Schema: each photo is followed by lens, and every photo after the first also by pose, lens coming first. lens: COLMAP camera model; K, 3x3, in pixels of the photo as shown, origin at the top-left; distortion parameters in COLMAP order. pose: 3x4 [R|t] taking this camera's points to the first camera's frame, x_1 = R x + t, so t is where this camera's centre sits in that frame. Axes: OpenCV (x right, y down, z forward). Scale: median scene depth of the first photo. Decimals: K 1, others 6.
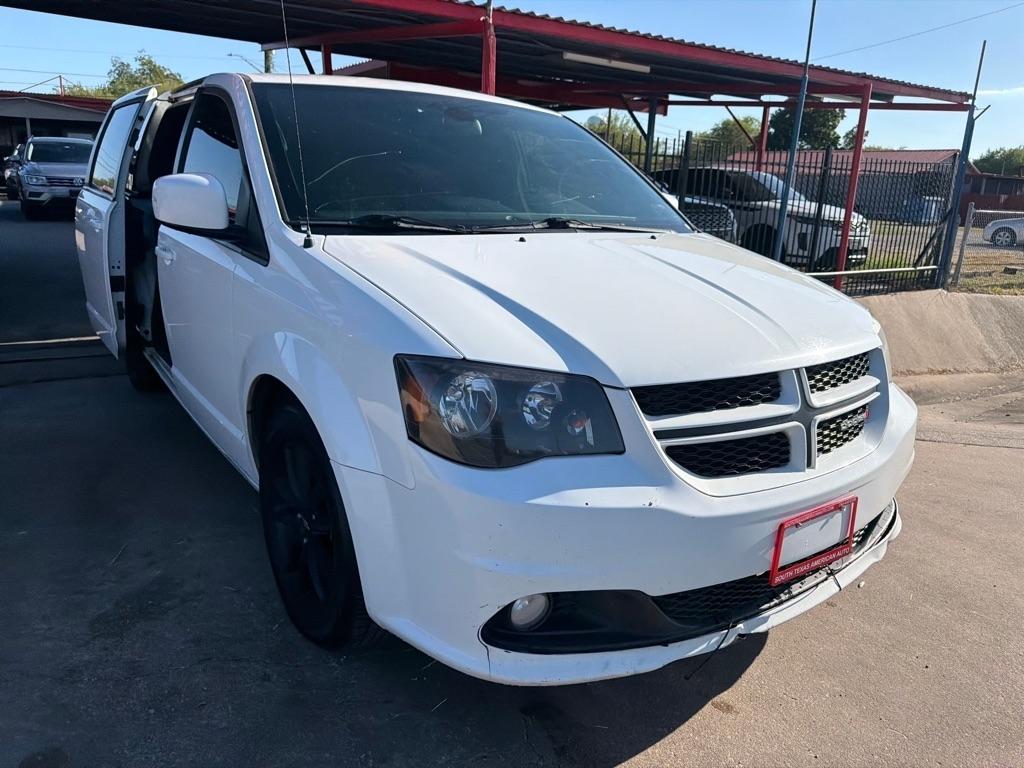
lens RADIAL K [[734.0, 0, 515.1], [0, 734.0, 390.0], [0, 0, 1]] dist [0.010320, -0.018332]
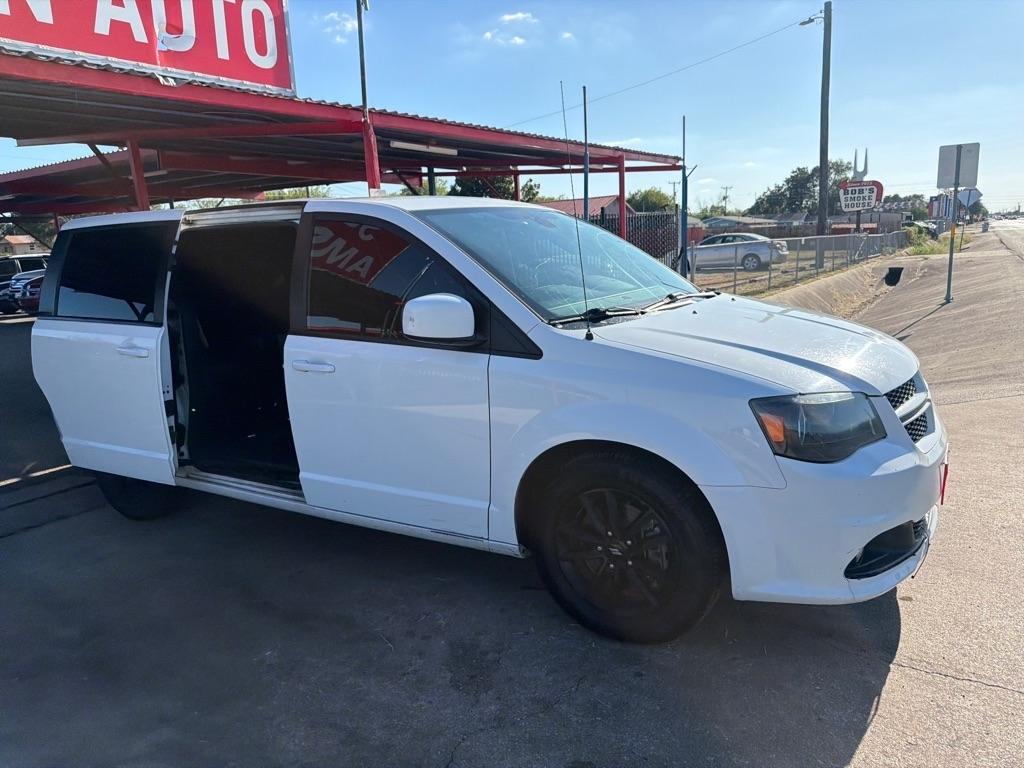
lens RADIAL K [[734.0, 0, 512.6], [0, 734.0, 394.3], [0, 0, 1]] dist [0.010320, -0.018332]
pose [[0.914321, -0.164588, 0.370038, -0.806993], [0.189966, 0.981238, -0.032940, -0.072958], [-0.357674, 0.100412, 0.928432, -0.131934]]
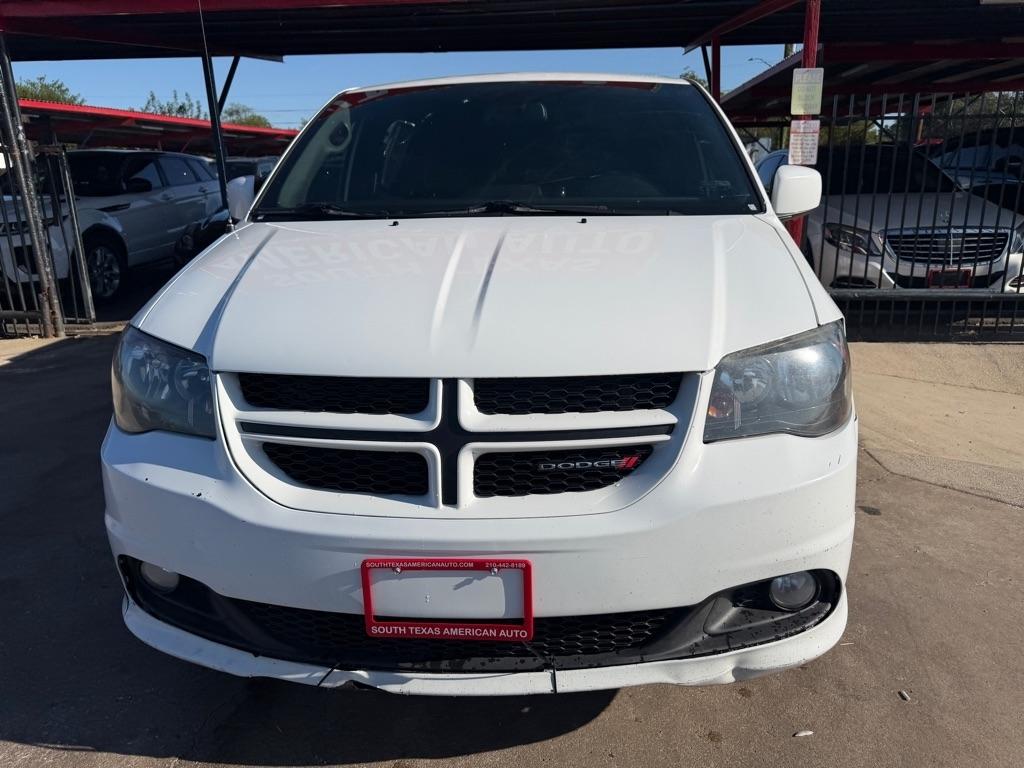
lens RADIAL K [[734.0, 0, 513.6], [0, 734.0, 380.0], [0, 0, 1]] dist [0.010320, -0.018332]
pose [[0.777801, 0.113997, -0.618085, 0.726498], [-0.123019, 0.992005, 0.028154, -0.045560], [0.616353, 0.054138, 0.785607, 0.334829]]
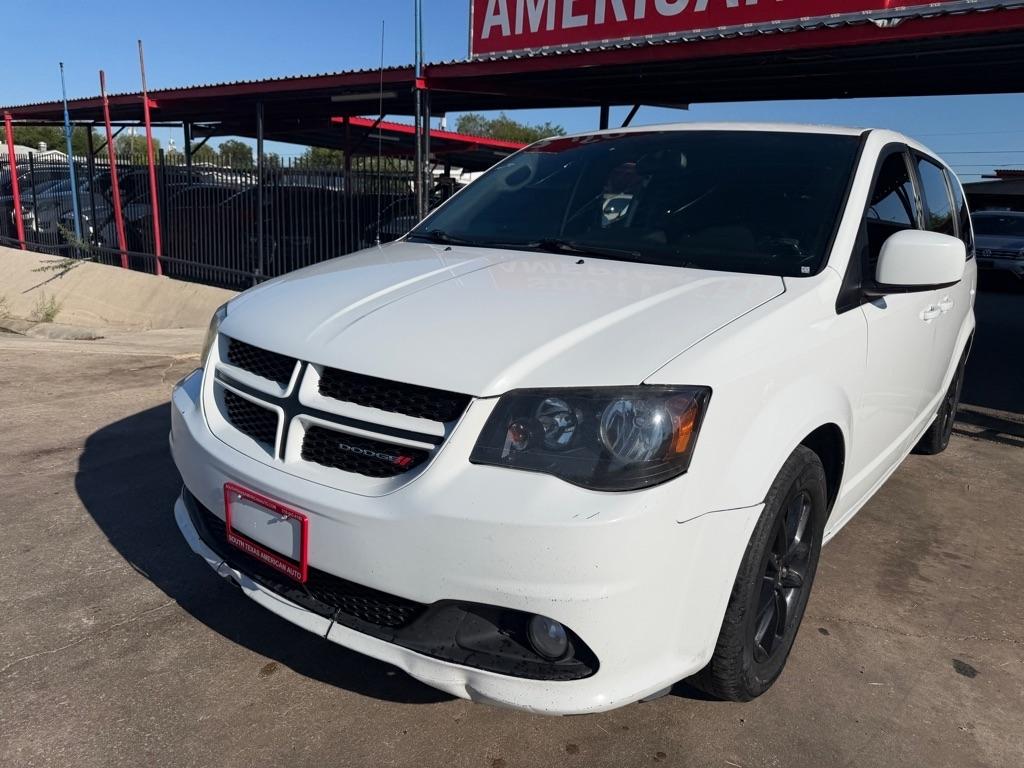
lens RADIAL K [[734.0, 0, 521.3], [0, 734.0, 378.3], [0, 0, 1]] dist [0.010320, -0.018332]
pose [[0.305940, 0.188292, -0.933245, 1.112219], [-0.298230, 0.949866, 0.093878, -0.149095], [0.904135, 0.249600, 0.346757, 0.728955]]
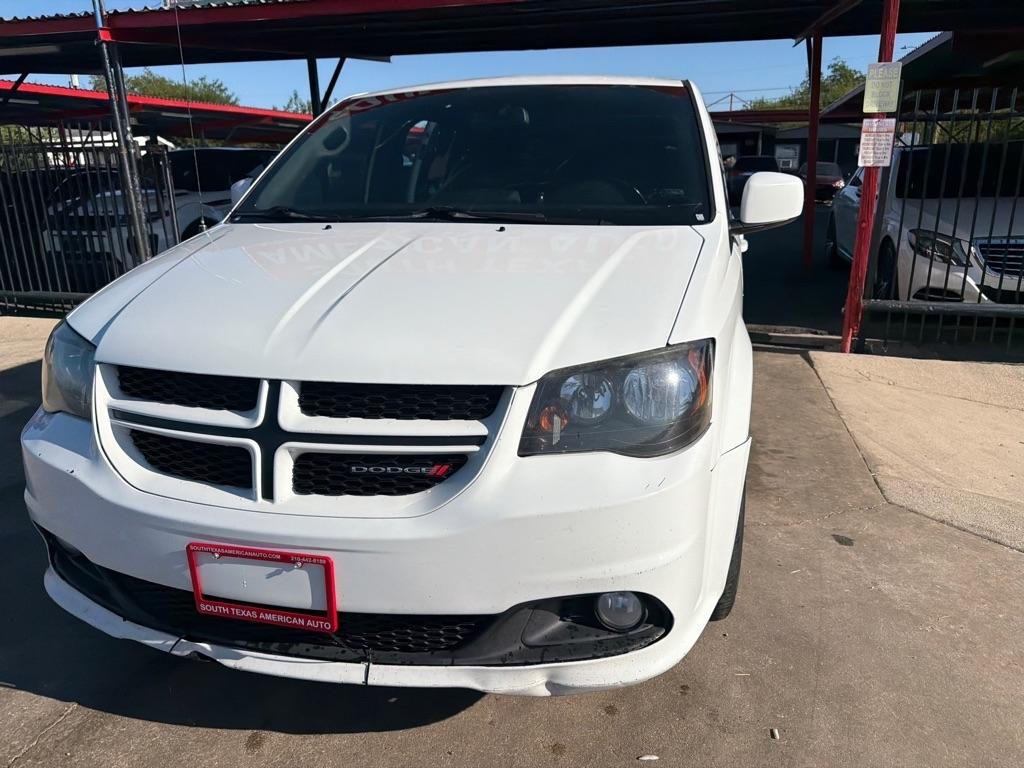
lens RADIAL K [[734.0, 0, 516.7], [0, 734.0, 390.3], [0, 0, 1]] dist [0.010320, -0.018332]
pose [[0.659768, 0.164764, -0.733184, 0.929485], [-0.167193, 0.983397, 0.070542, -0.096494], [0.732634, 0.076042, 0.676362, 0.502181]]
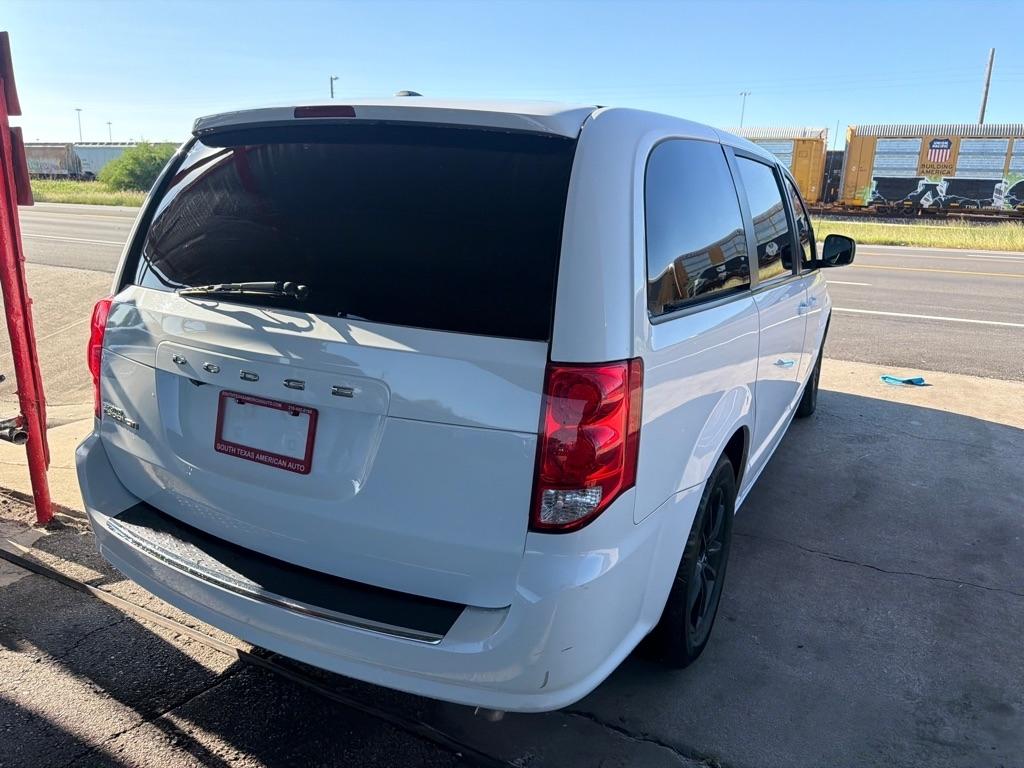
lens RADIAL K [[712.3, 0, 509.2], [0, 712.3, 380.9], [0, 0, 1]] dist [-0.000015, -0.003942]
pose [[-0.449481, -0.264880, 0.853115, -1.767877], [0.209460, 0.897149, 0.388910, -0.878320], [-0.868385, 0.353501, -0.347770, 2.558320]]
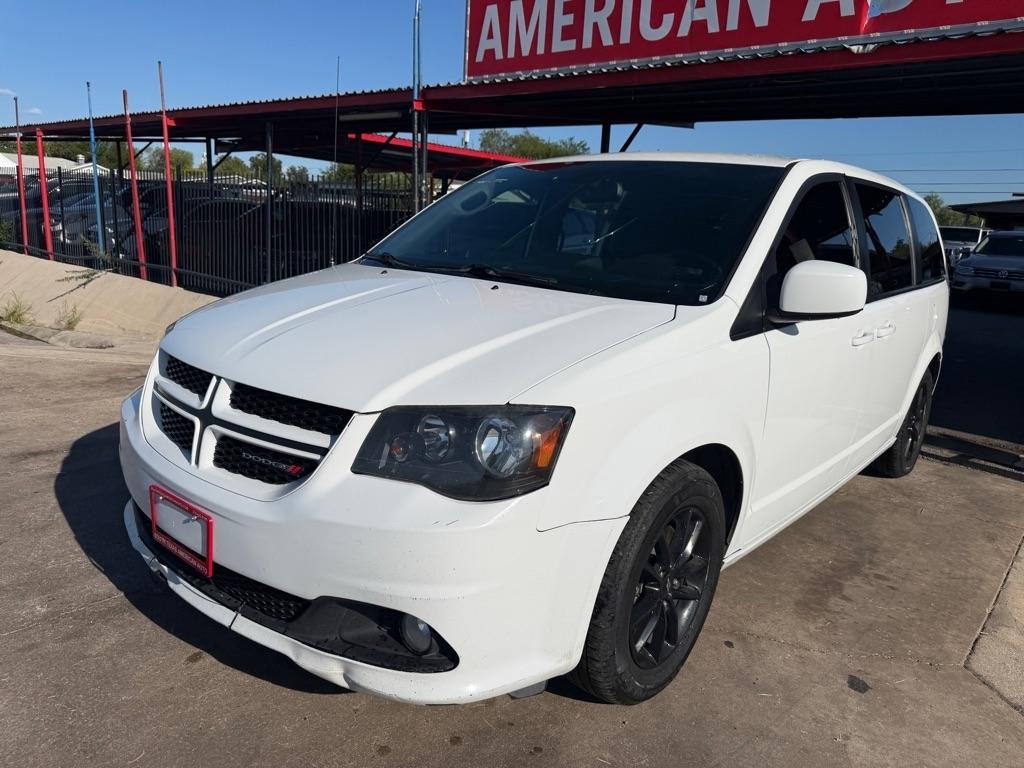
lens RADIAL K [[734.0, 0, 506.7], [0, 734.0, 387.3], [0, 0, 1]] dist [0.010320, -0.018332]
pose [[0.255512, 0.187893, -0.948372, 1.214553], [-0.312179, 0.944423, 0.103003, -0.206600], [0.915018, 0.269743, 0.299968, 0.840812]]
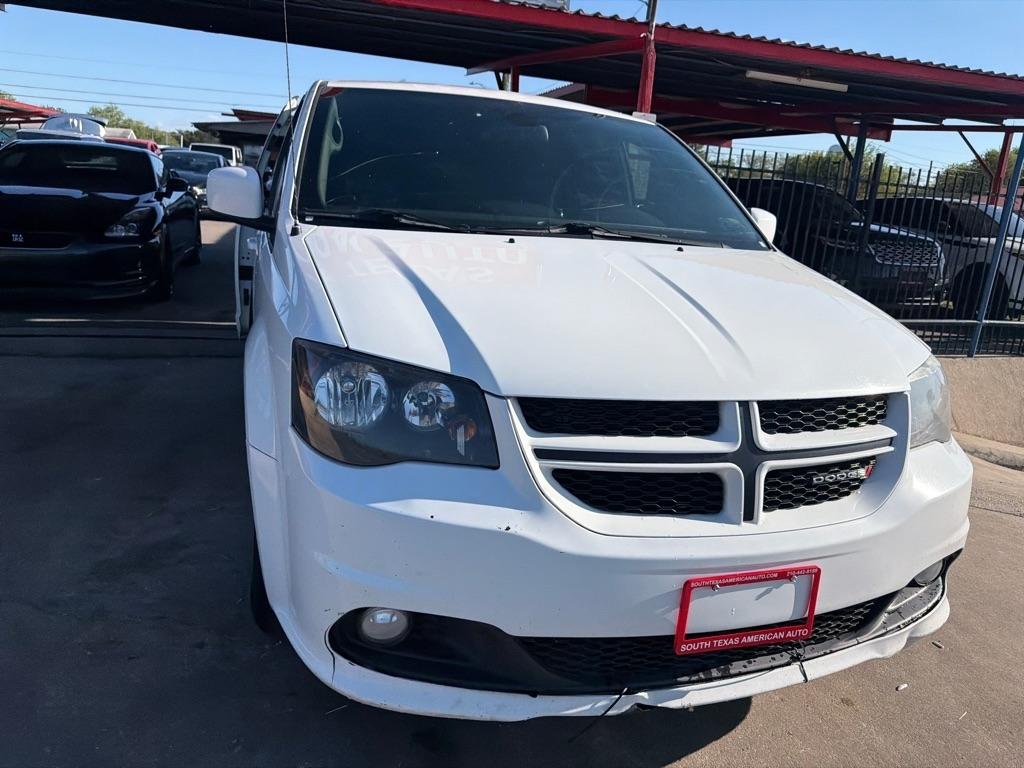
lens RADIAL K [[734.0, 0, 512.7], [0, 734.0, 376.6], [0, 0, 1]] dist [0.010320, -0.018332]
pose [[0.955042, 0.102085, -0.278340, 0.284085], [-0.115376, 0.992814, -0.031751, 0.000066], [0.273099, 0.062438, 0.959958, 0.093969]]
